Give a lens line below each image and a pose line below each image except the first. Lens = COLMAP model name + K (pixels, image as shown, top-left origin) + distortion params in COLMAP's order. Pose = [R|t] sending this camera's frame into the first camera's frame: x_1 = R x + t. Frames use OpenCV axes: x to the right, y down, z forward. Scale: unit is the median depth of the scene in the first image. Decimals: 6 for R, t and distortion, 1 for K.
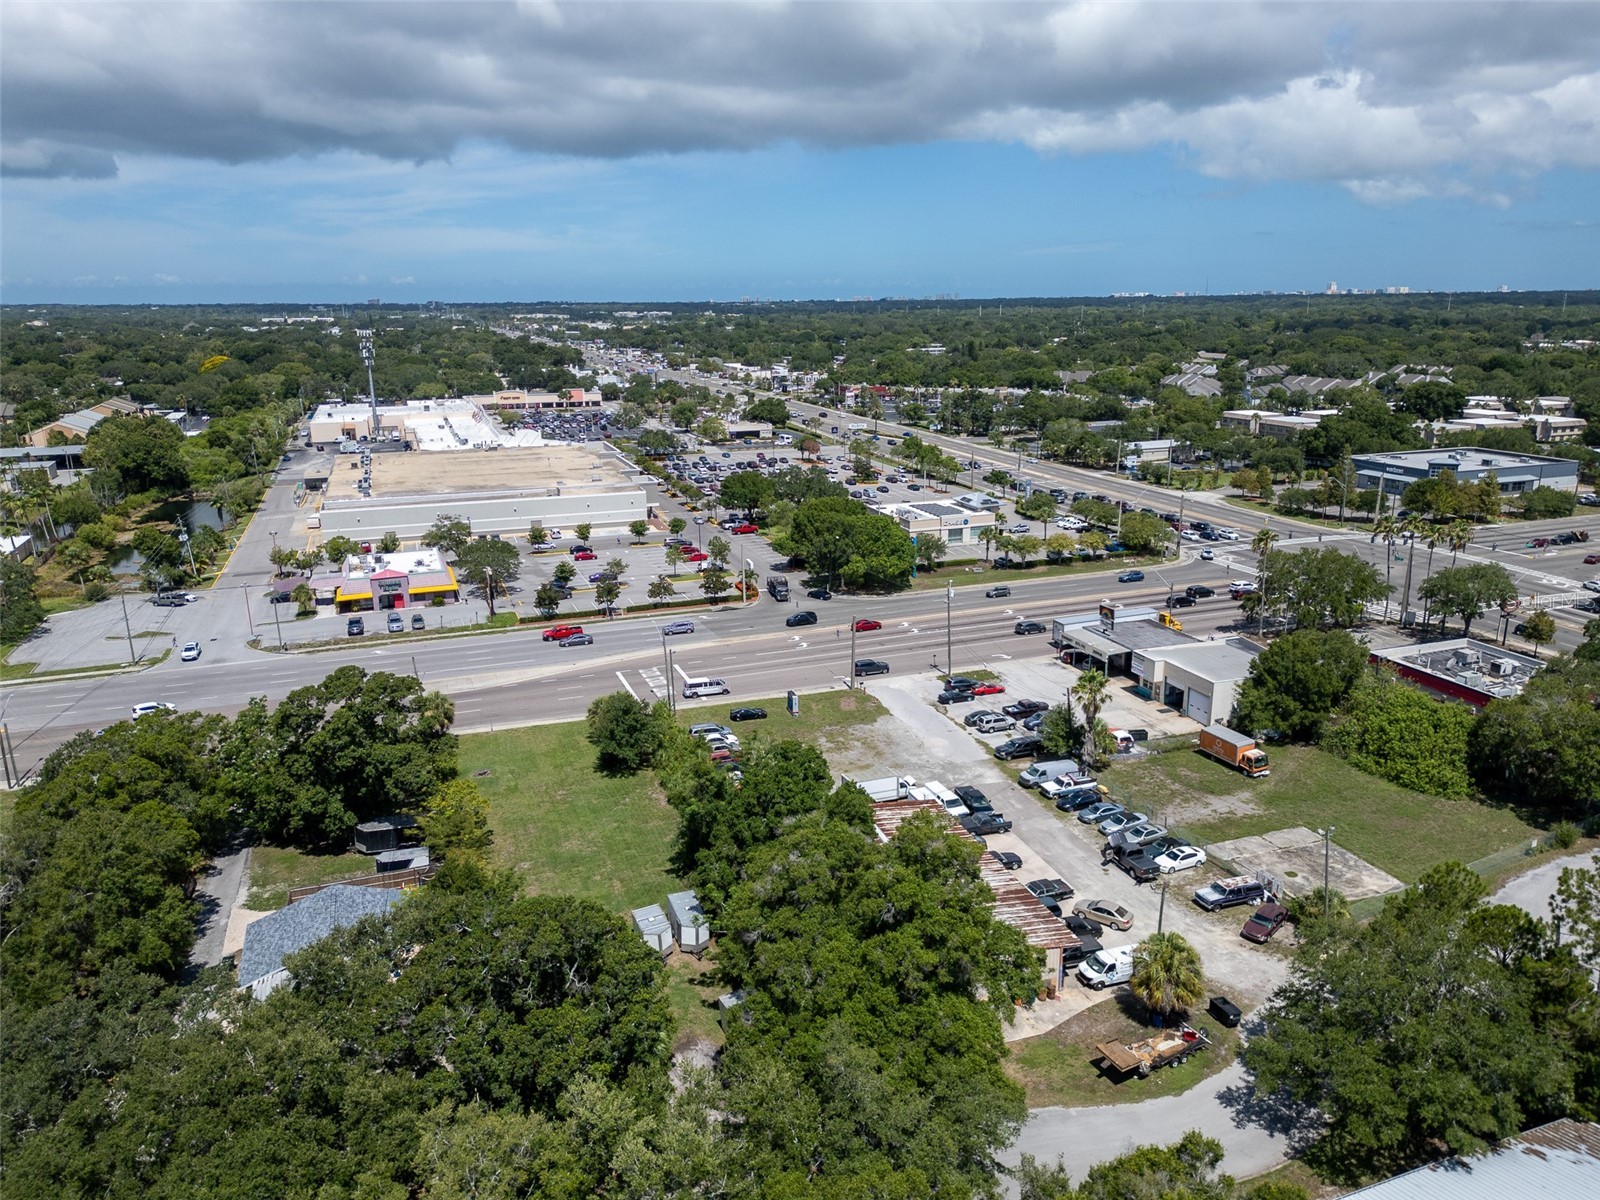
lens RADIAL K [[1111.5, 0, 800.0], [0, 1111.5, 600.0], [0, 0, 1]] dist [0.070766, -0.075707]
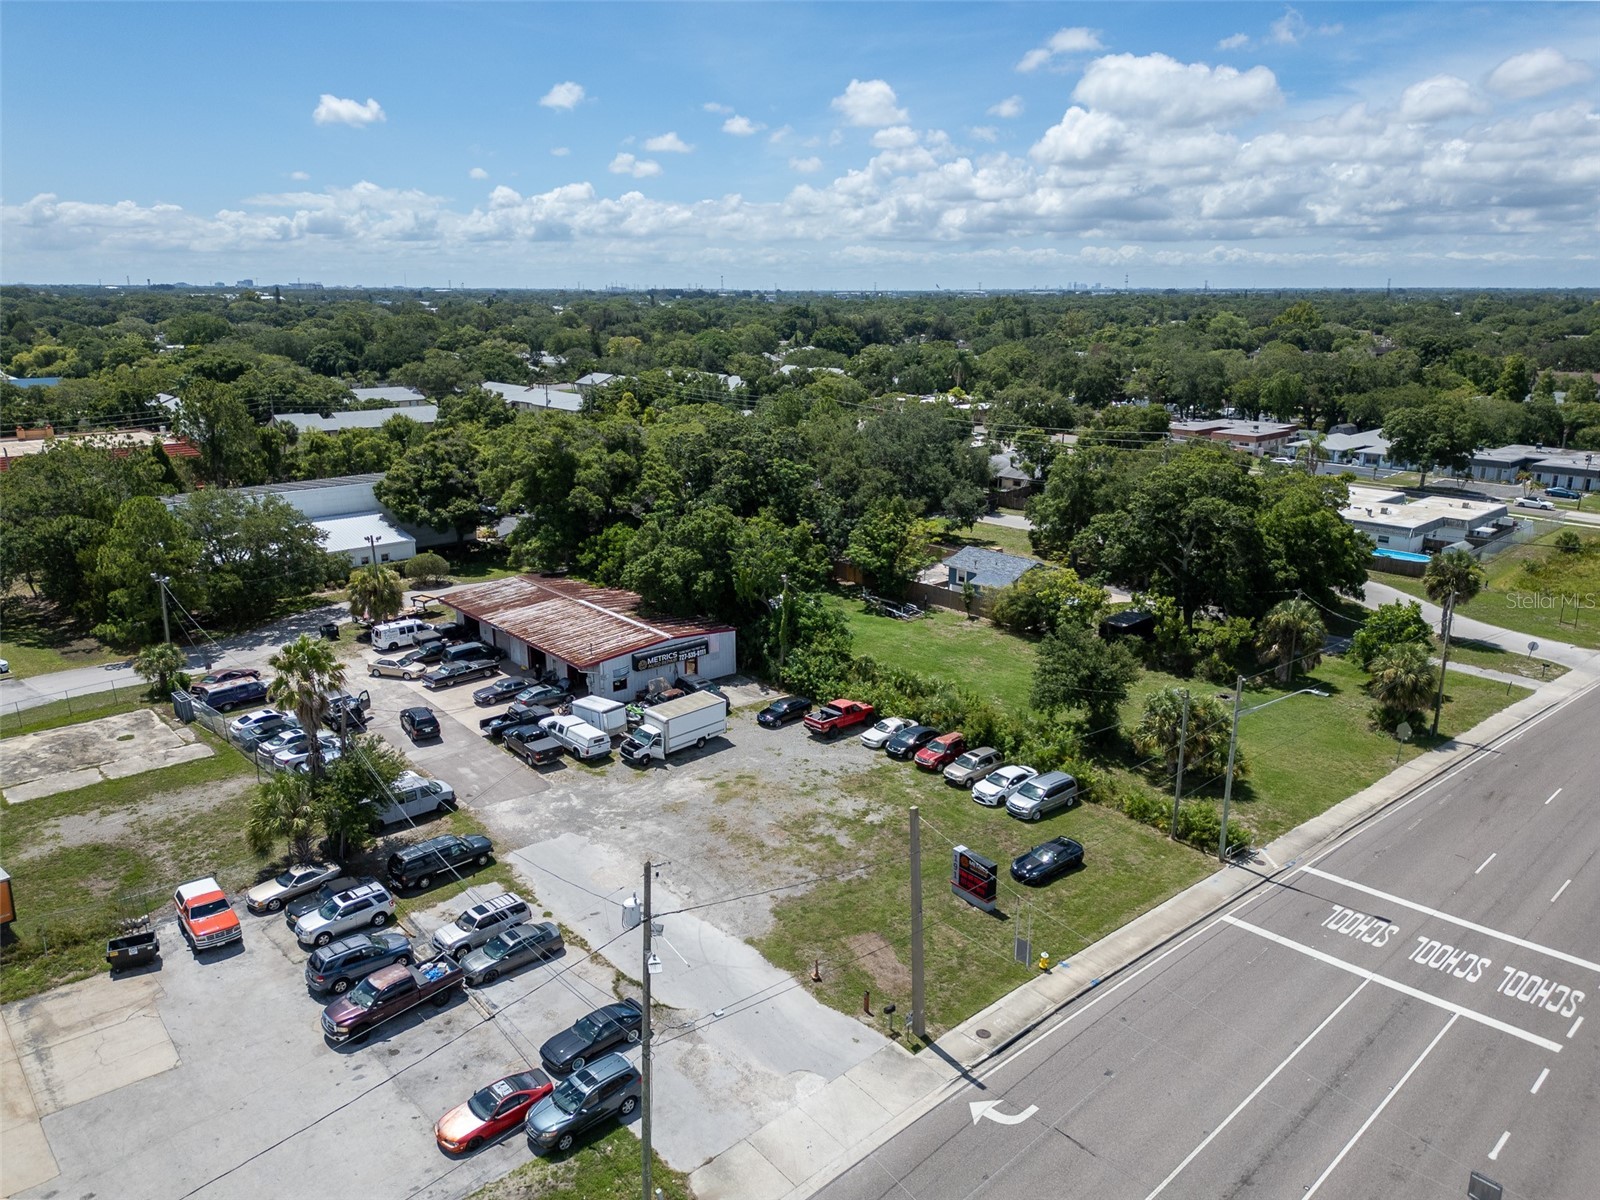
lens RADIAL K [[1125.2, 0, 800.0], [0, 1125.2, 600.0], [0, 0, 1]] dist [0.081149, -0.082172]
pose [[-0.924253, 0.108532, -0.366030, 0.158043], [-0.093776, 0.864834, 0.493222, -0.161111], [0.370086, 0.490186, -0.789148, 0.993838]]
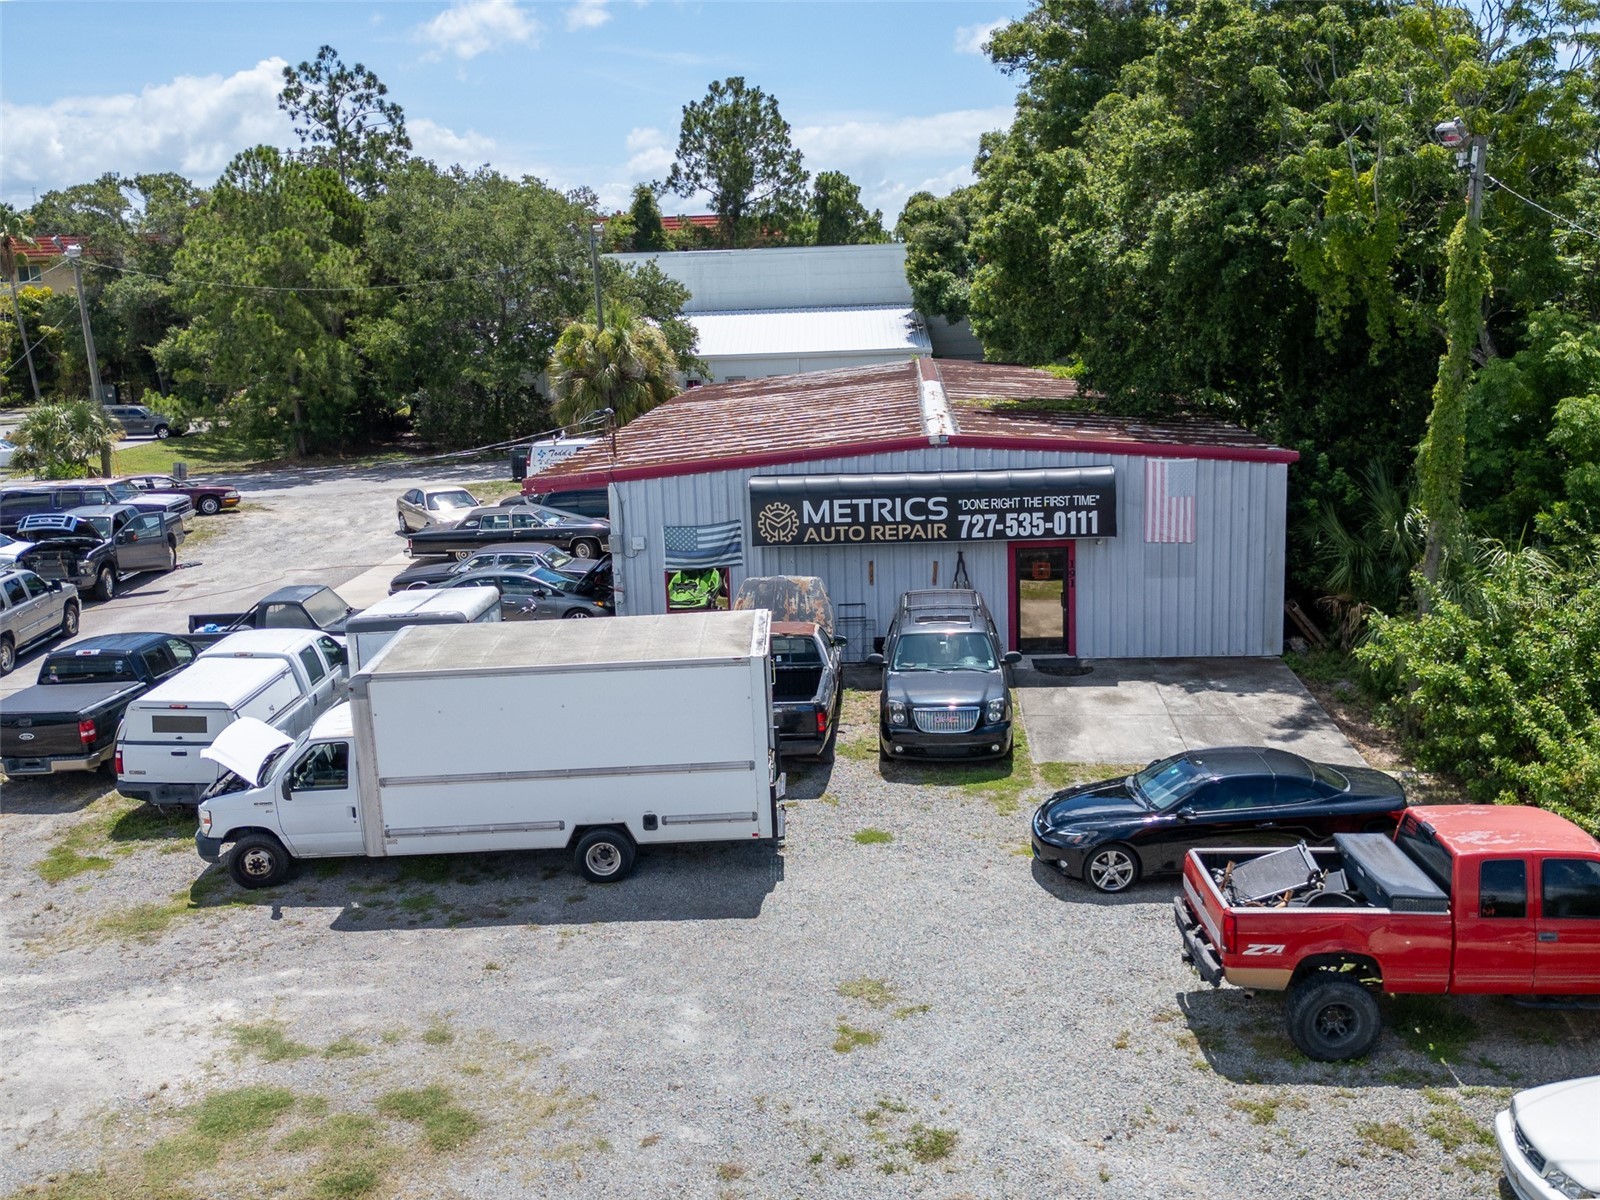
lens RADIAL K [[1601.6, 0, 800.0], [0, 1601.6, 600.0], [0, 0, 1]] dist [0.146187, -0.353744]
pose [[-0.927038, -0.031824, 0.373615, -0.022378], [0.141270, 0.893330, 0.426620, 0.048009], [-0.347338, 0.448273, -0.823655, 0.737148]]
